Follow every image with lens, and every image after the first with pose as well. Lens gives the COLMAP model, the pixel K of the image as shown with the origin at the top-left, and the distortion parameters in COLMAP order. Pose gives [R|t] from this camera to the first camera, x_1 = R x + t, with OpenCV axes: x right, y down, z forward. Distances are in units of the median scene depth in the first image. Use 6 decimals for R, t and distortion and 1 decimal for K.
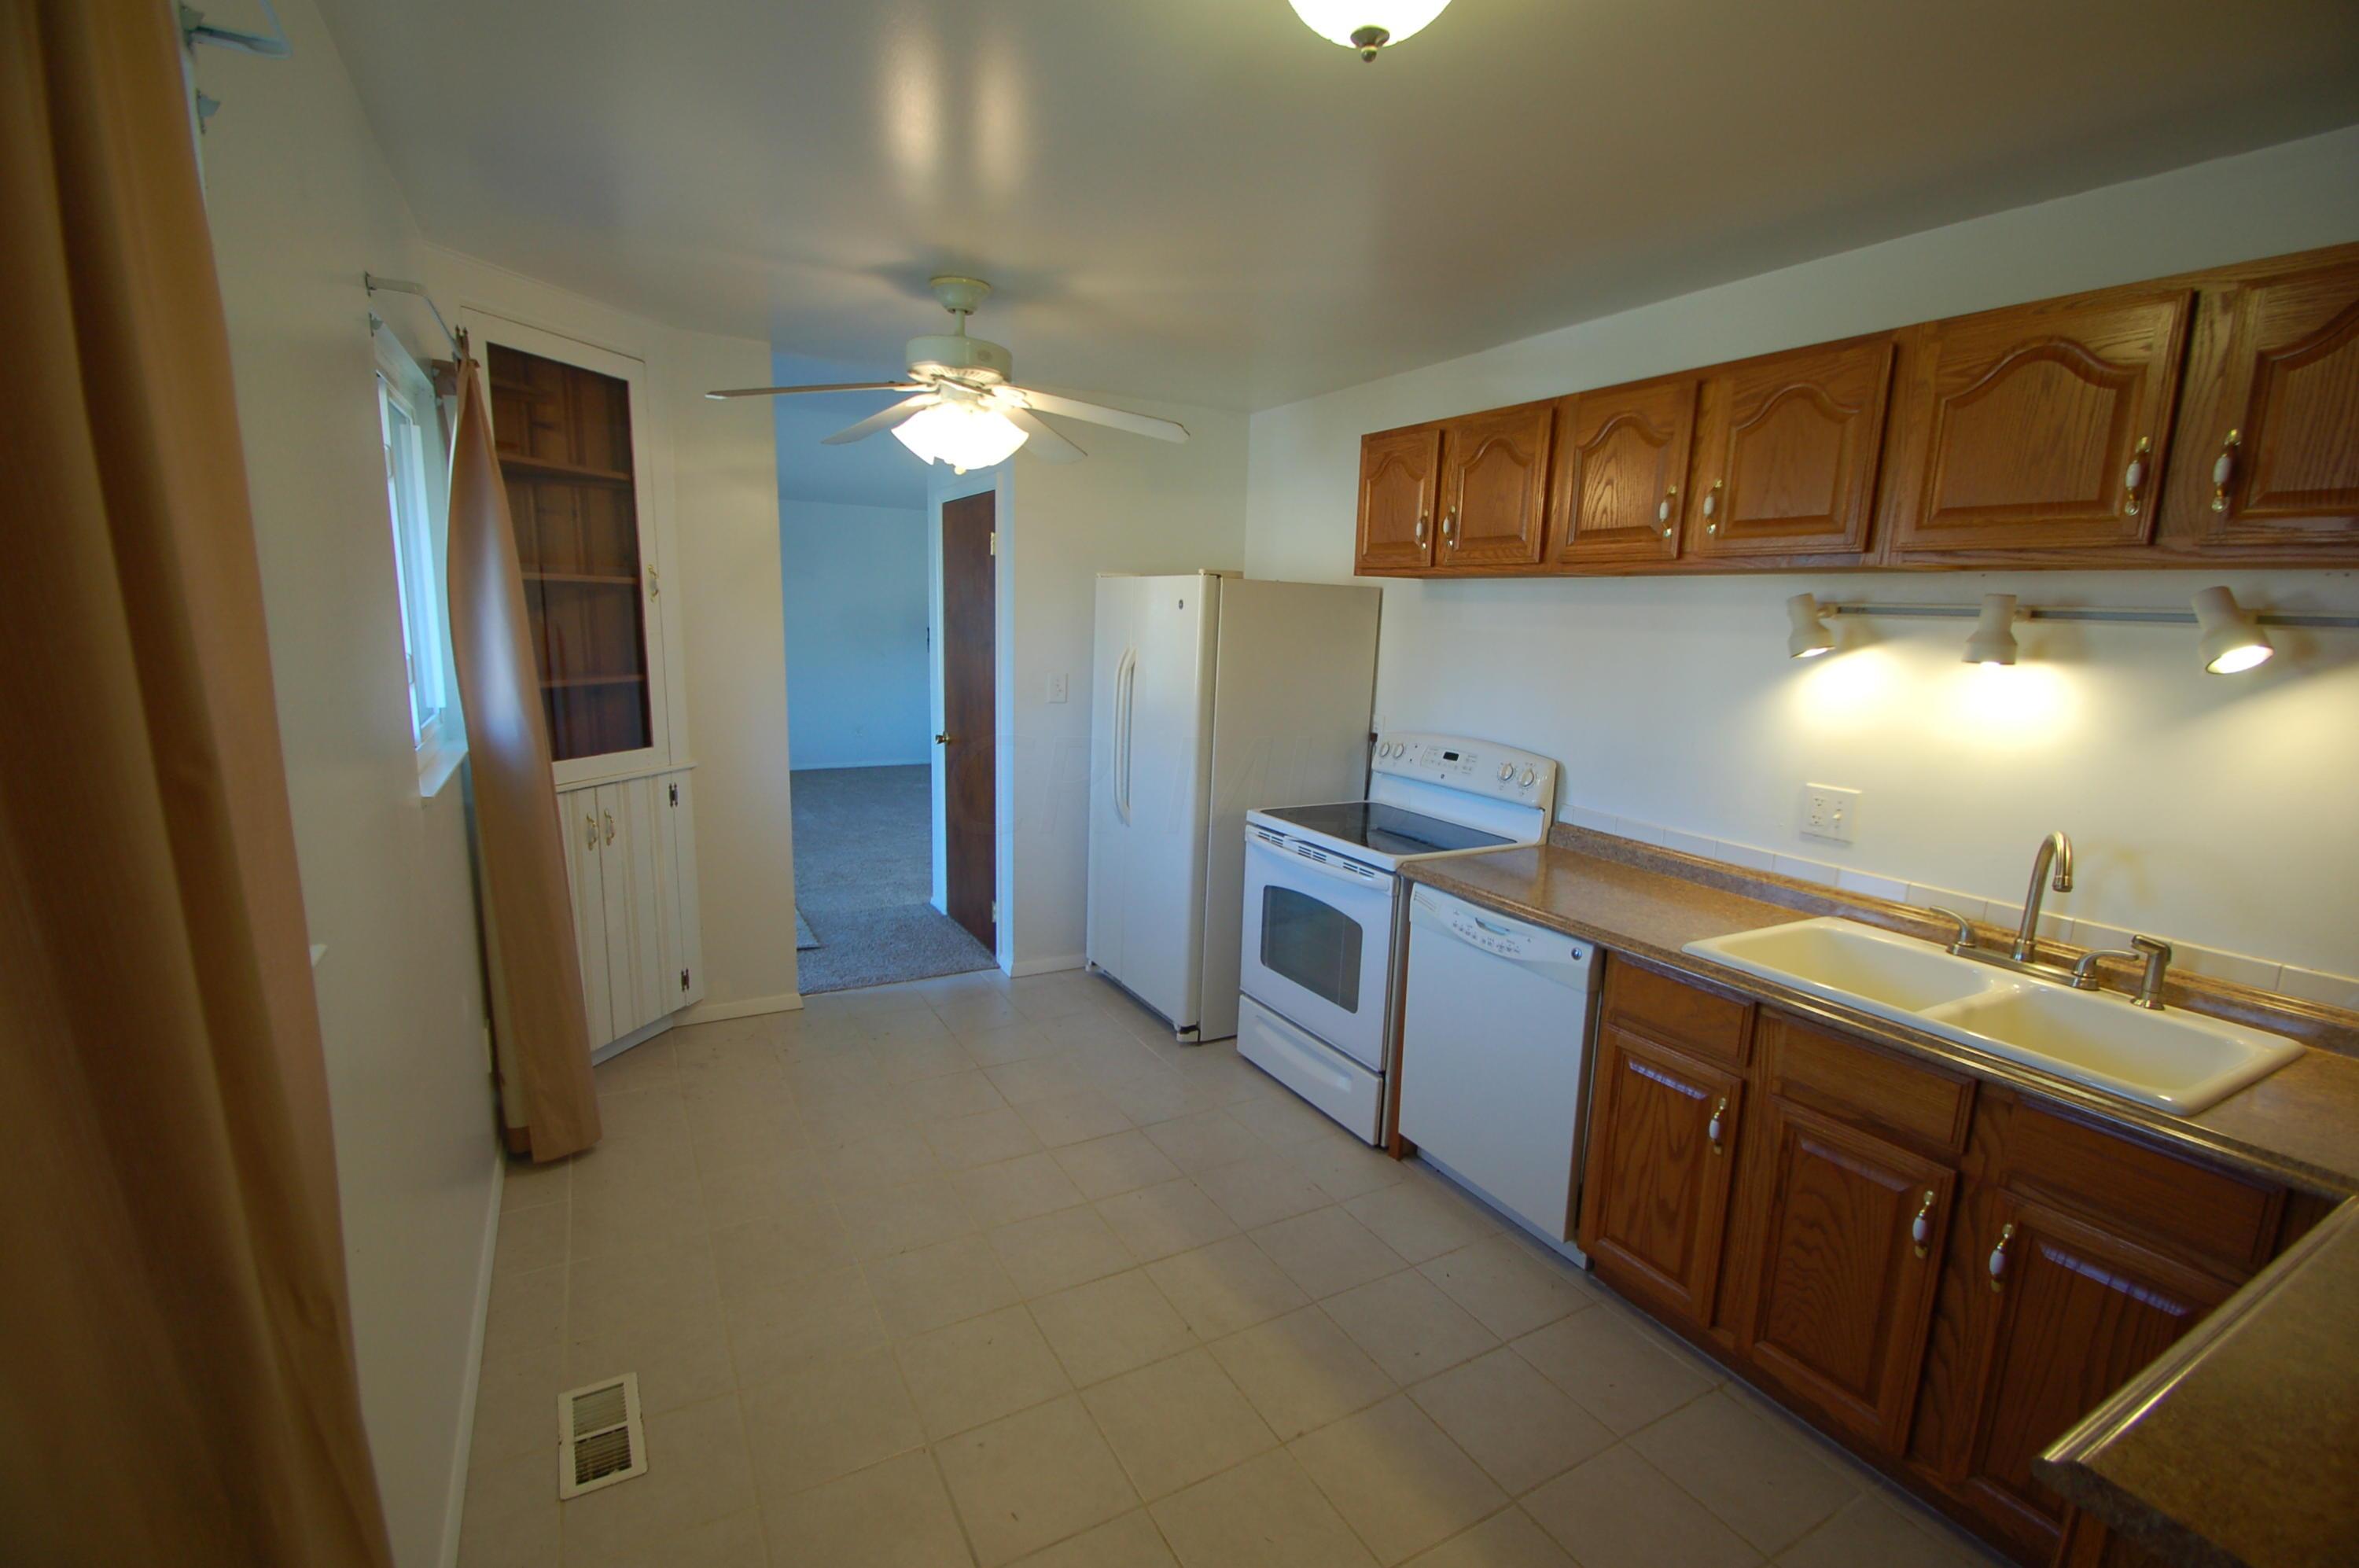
lens RADIAL K [[1024.8, 0, 1181.4], [0, 1024.8, 788.4], [0, 0, 1]] dist [0.018271, -0.015974]
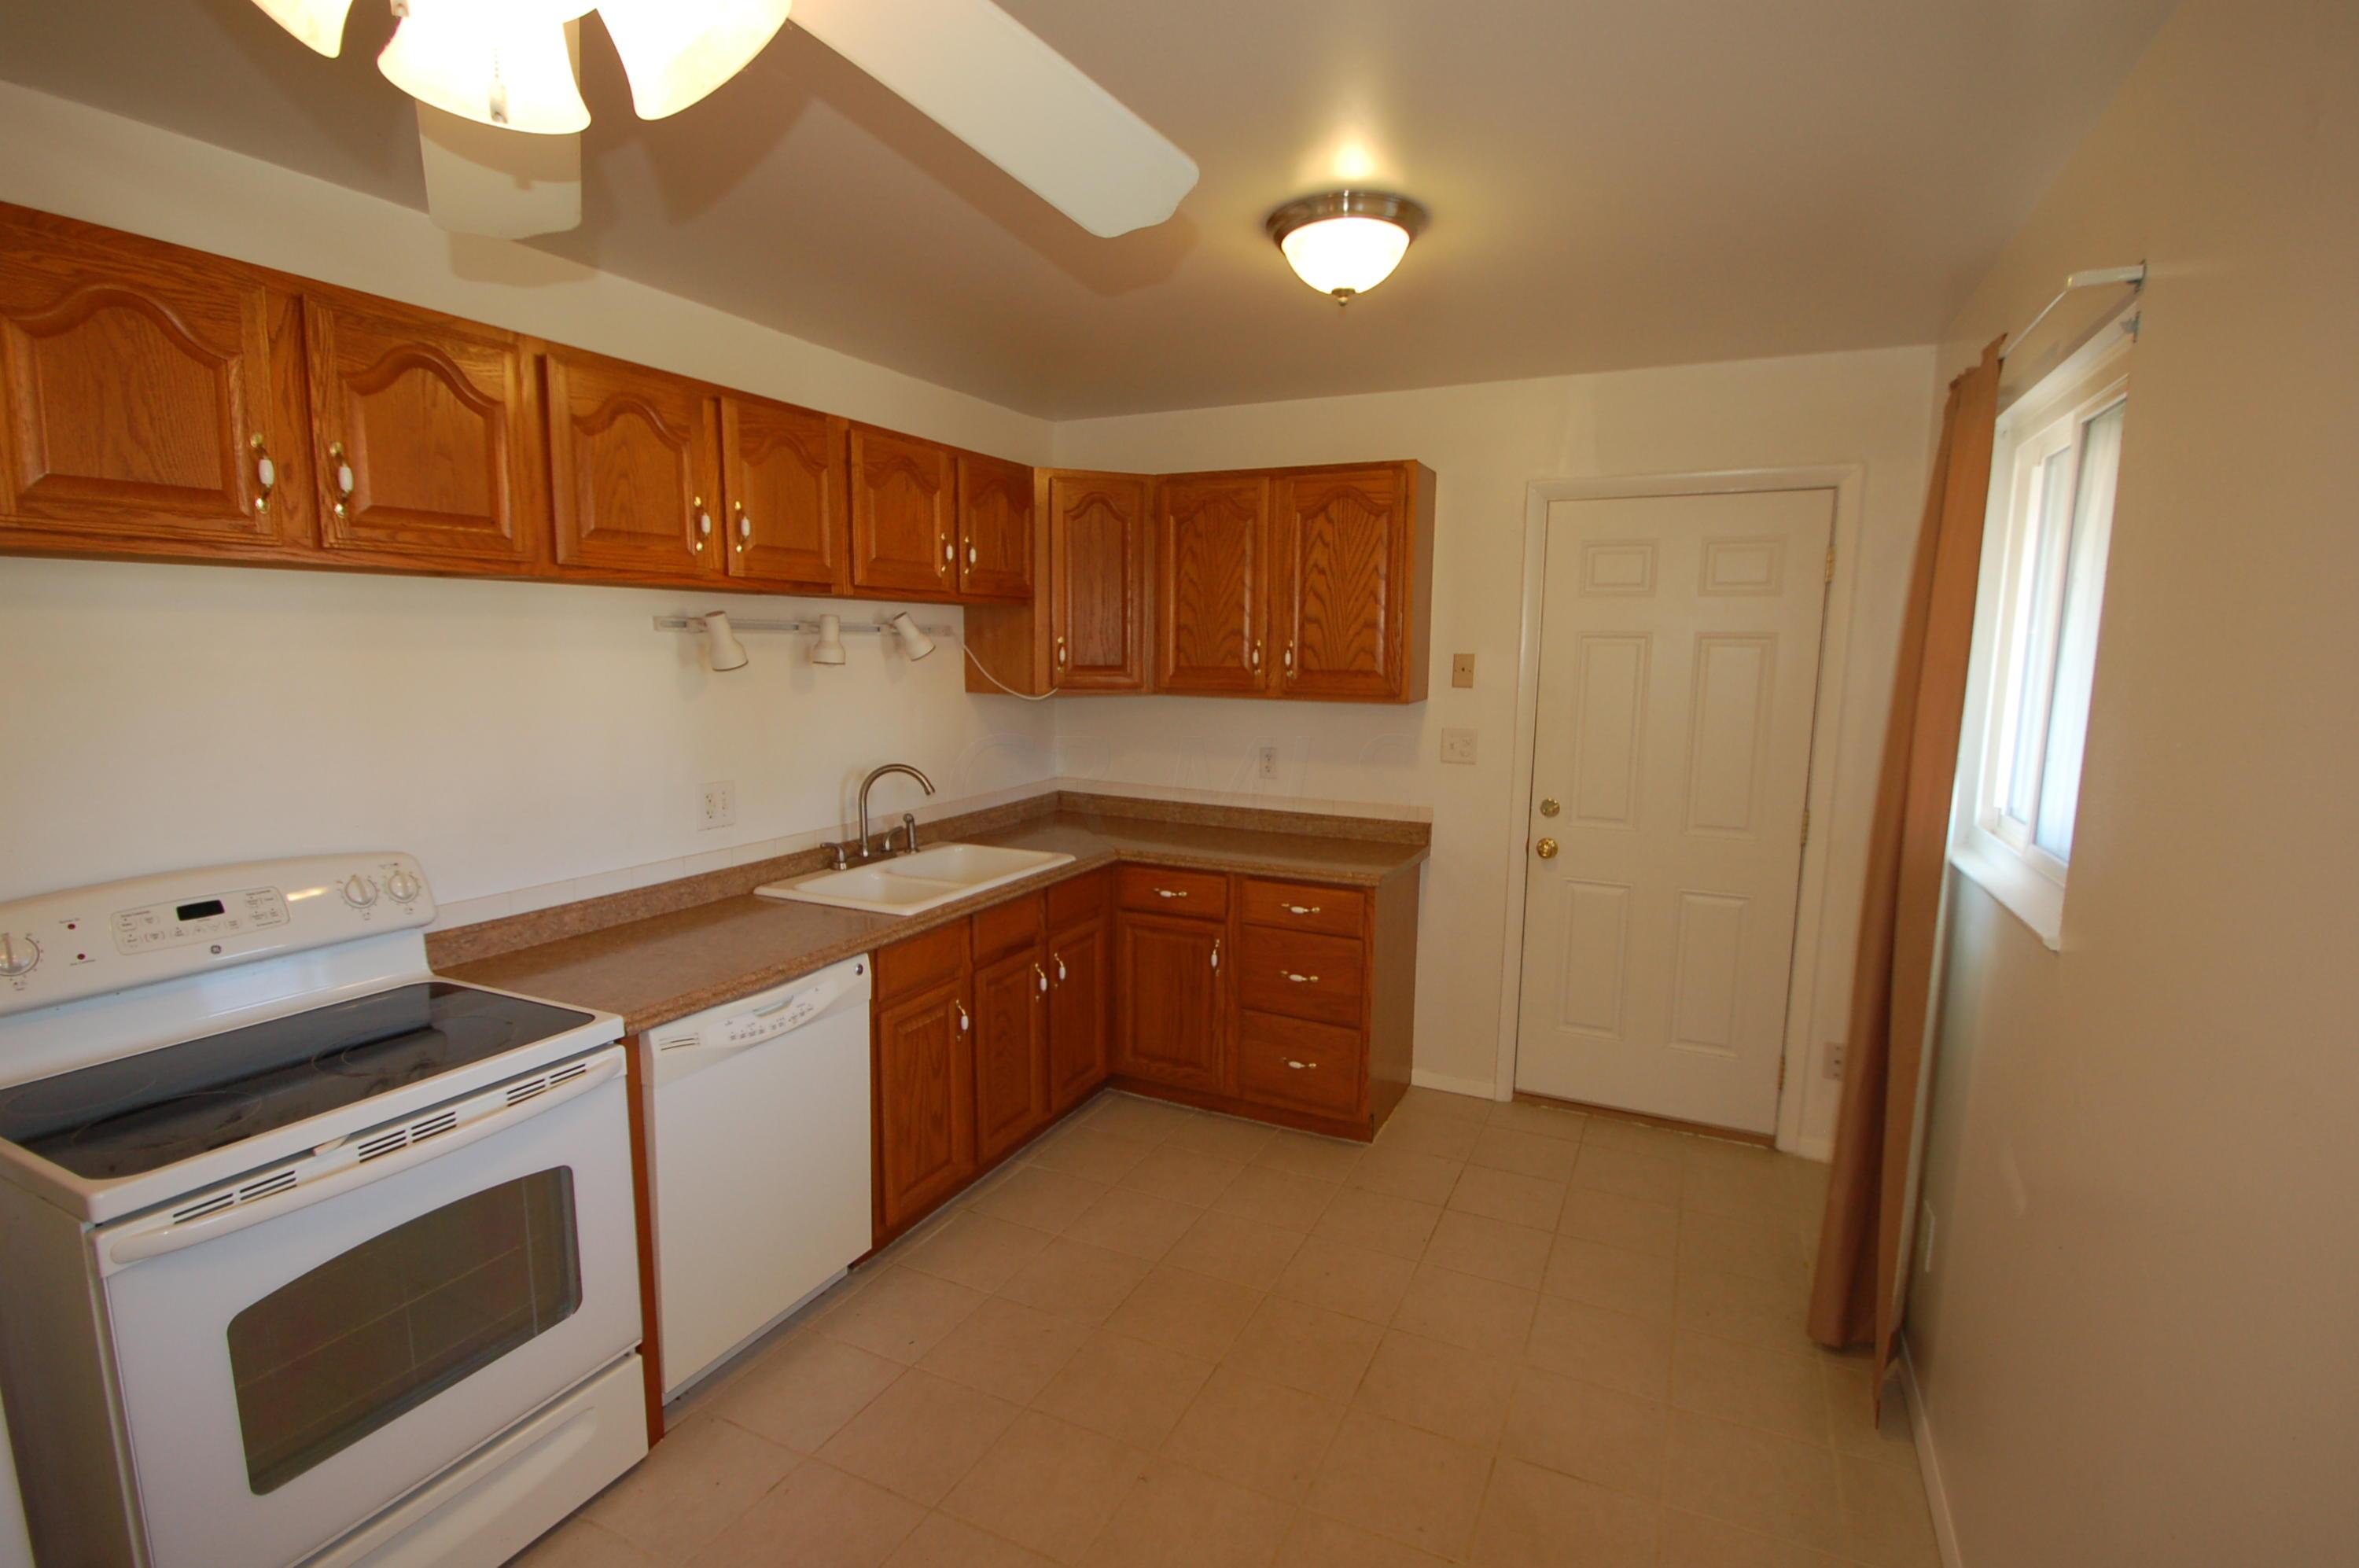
lens RADIAL K [[1106.0, 0, 1182.3], [0, 1106.0, 802.3], [0, 0, 1]] dist [-0.000572, -0.005384]
pose [[-0.564371, -0.158013, 0.810257, -0.500162], [0.119178, 0.955633, 0.269375, -0.192770], [-0.816873, 0.248592, -0.520500, 0.972644]]
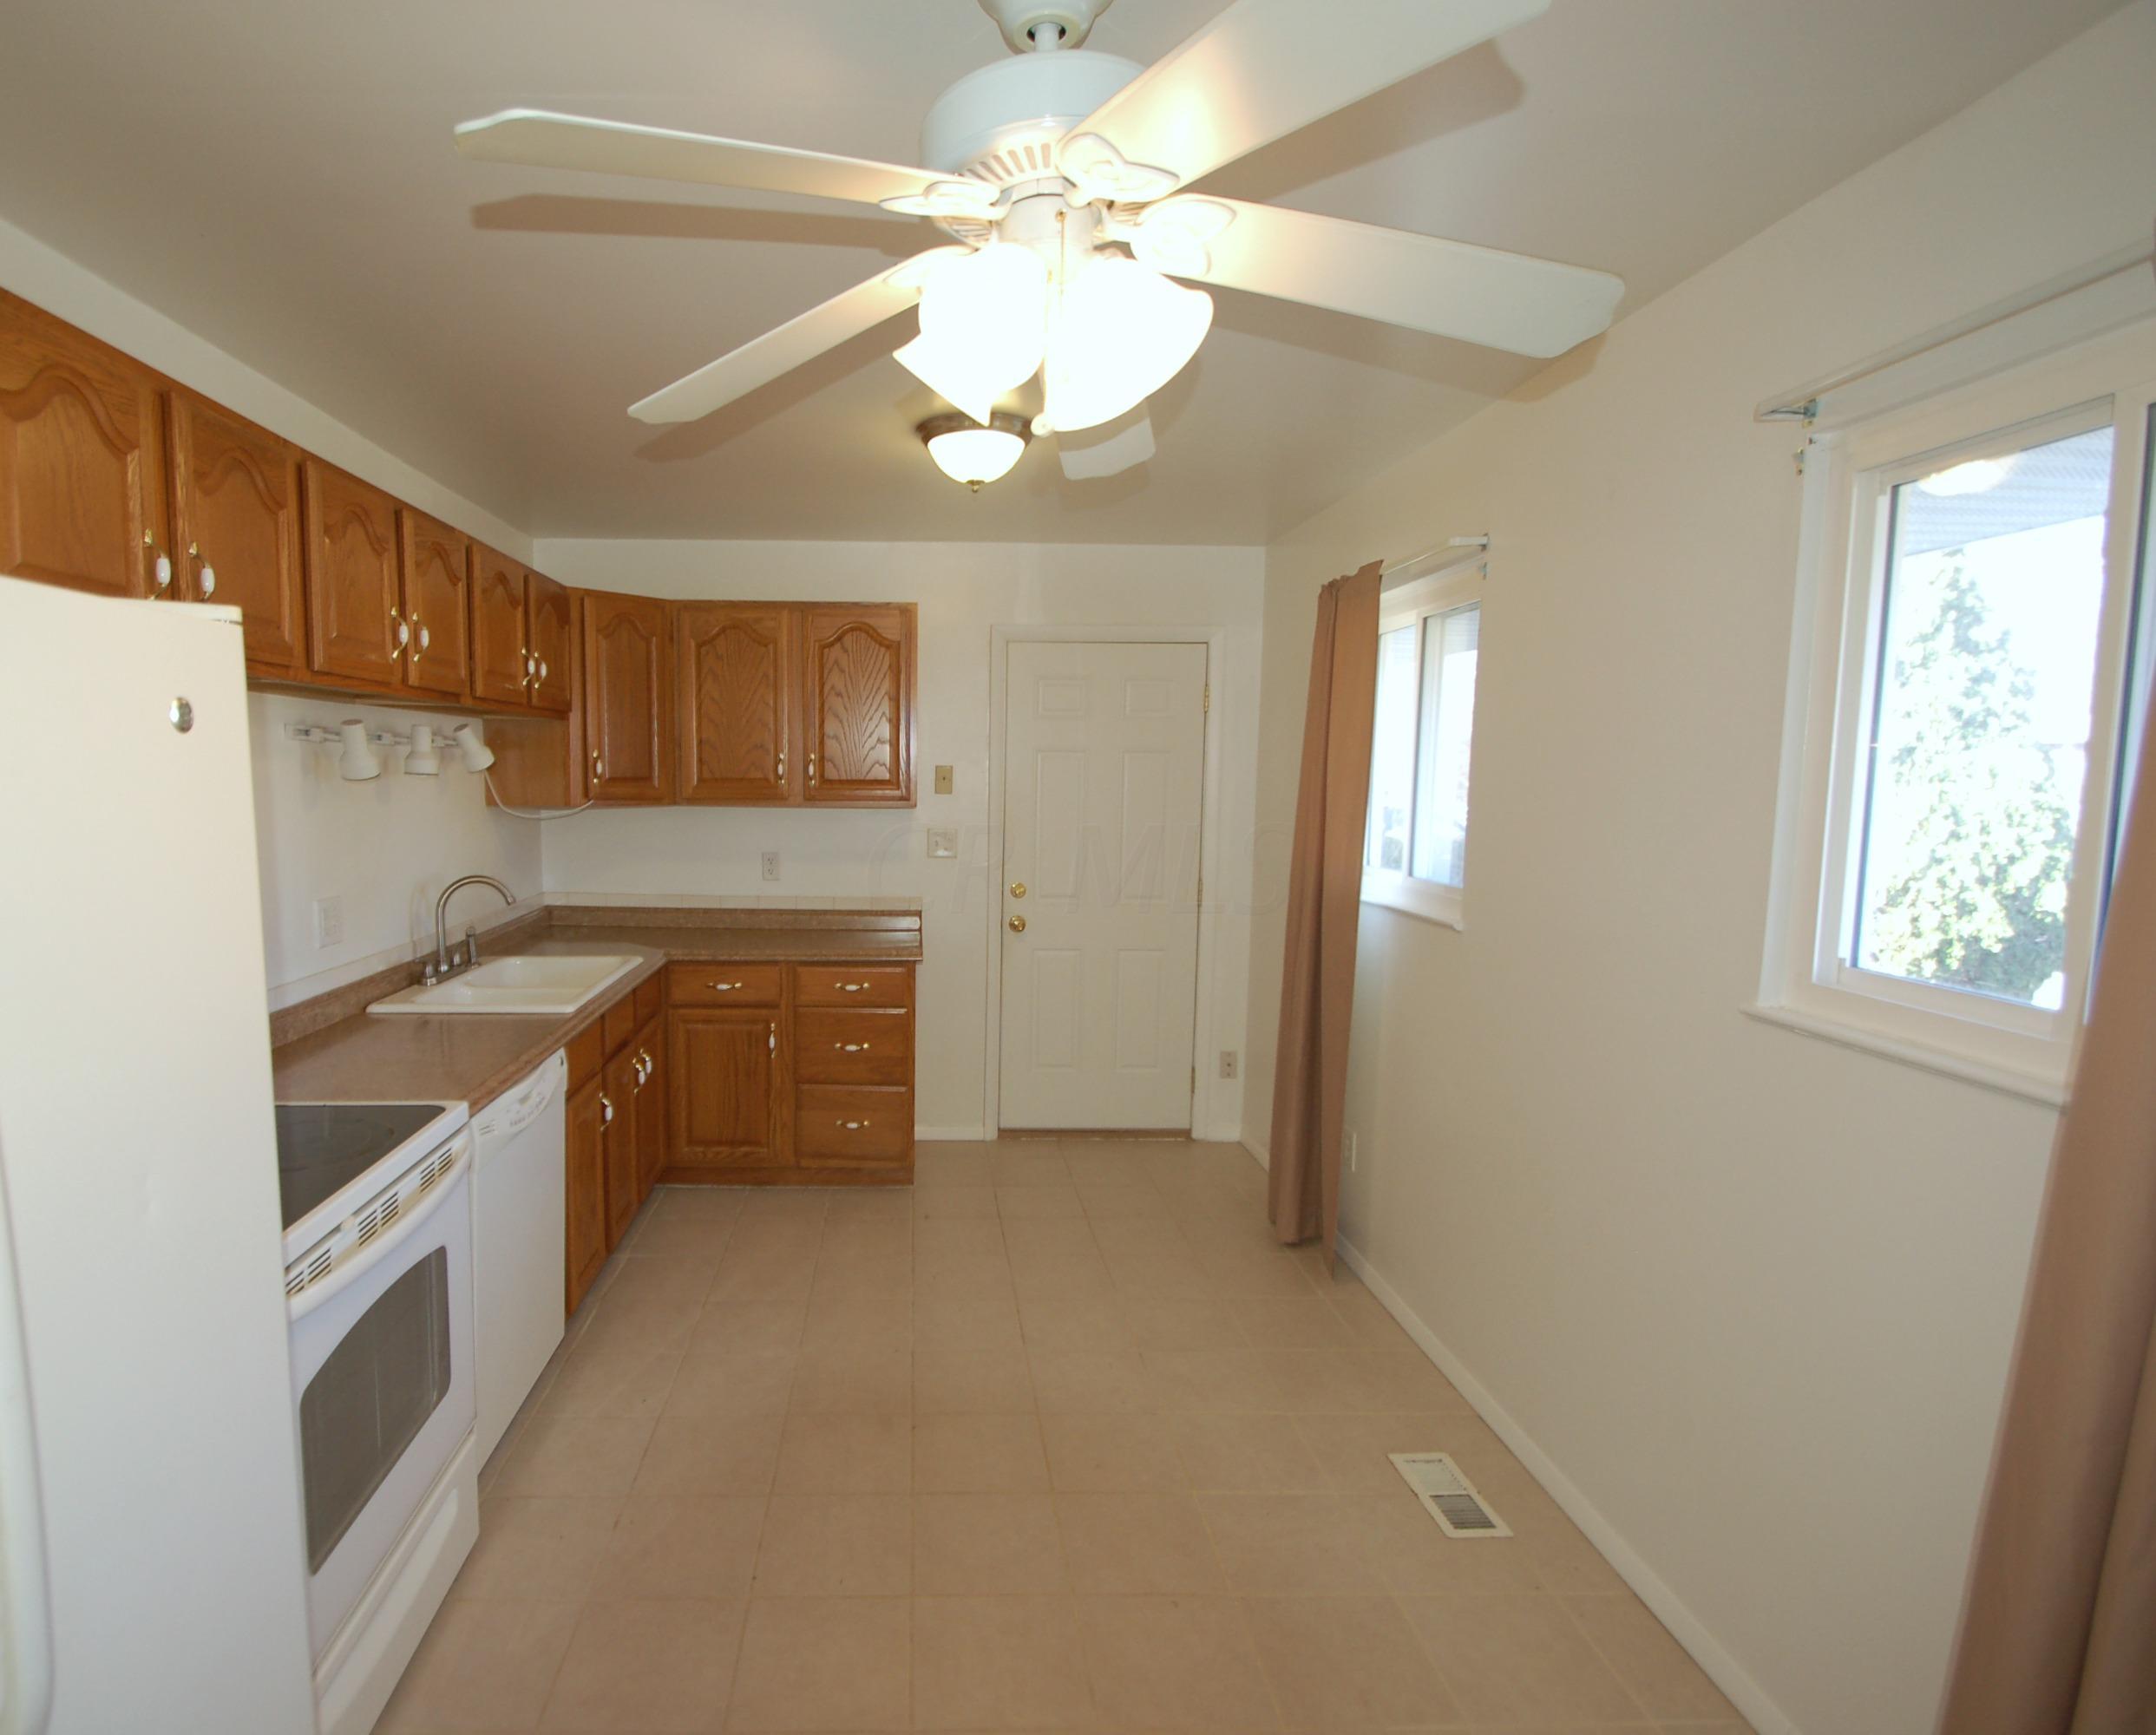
lens RADIAL K [[1009.9, 0, 1078.0], [0, 1009.9, 867.5], [0, 0, 1]] dist [-0.001388, 0.000174]
pose [[-0.874704, -0.090329, 0.476165, -0.411534], [0.049764, 0.960546, 0.273632, -0.229847], [-0.482096, 0.263043, -0.835699, 1.262460]]
